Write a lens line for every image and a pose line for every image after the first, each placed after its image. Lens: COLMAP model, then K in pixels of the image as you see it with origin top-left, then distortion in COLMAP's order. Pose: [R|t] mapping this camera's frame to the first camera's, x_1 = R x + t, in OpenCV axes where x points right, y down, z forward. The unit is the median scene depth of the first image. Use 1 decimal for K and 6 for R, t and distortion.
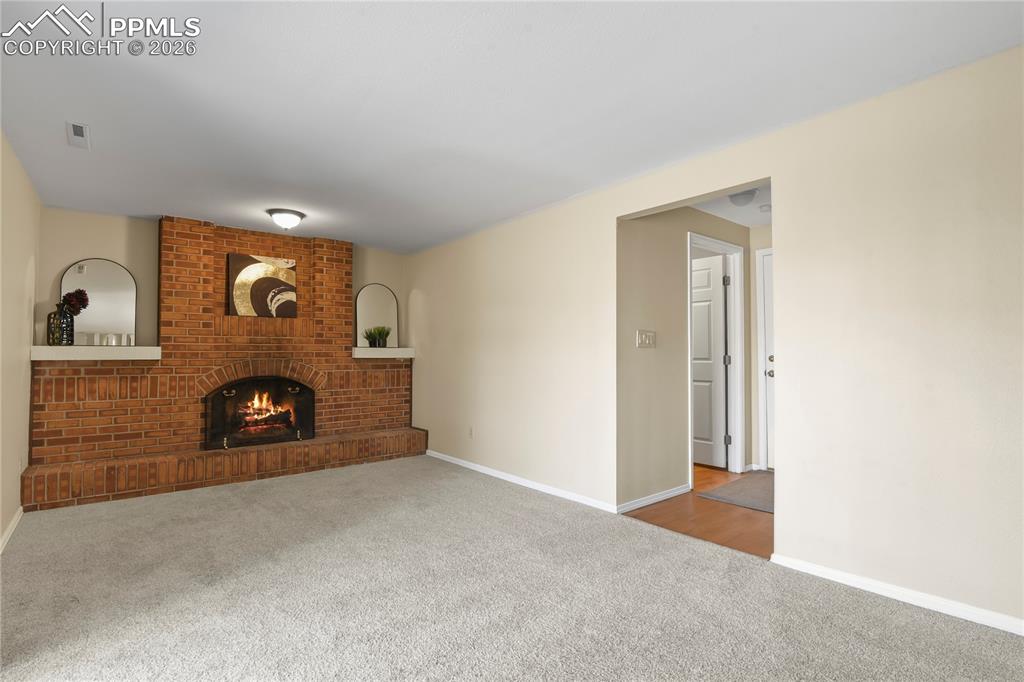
lens RADIAL K [[493.2, 0, 518.1], [0, 493.2, 342.3], [0, 0, 1]] dist [-0.005351, -0.000629]
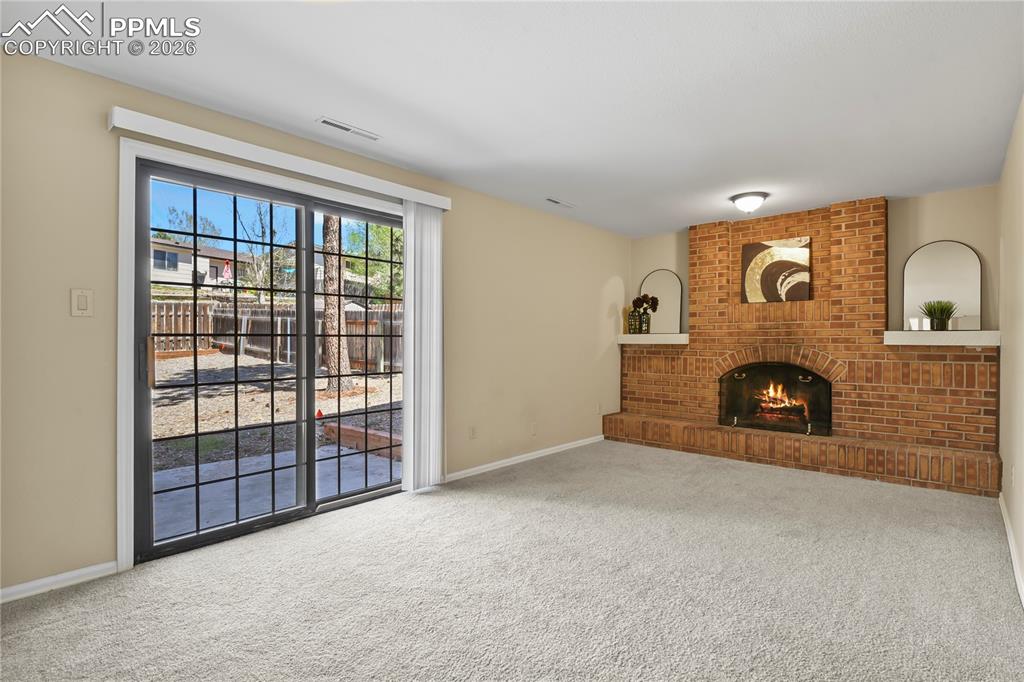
lens RADIAL K [[493.2, 0, 518.1], [0, 493.2, 342.3], [0, 0, 1]] dist [-0.005351, -0.000629]
pose [[0.160614, 0.005424, -0.987002, 0.383070], [0.023129, 0.999690, 0.009258, 0.008184], [0.986746, -0.024315, 0.160439, 0.343565]]
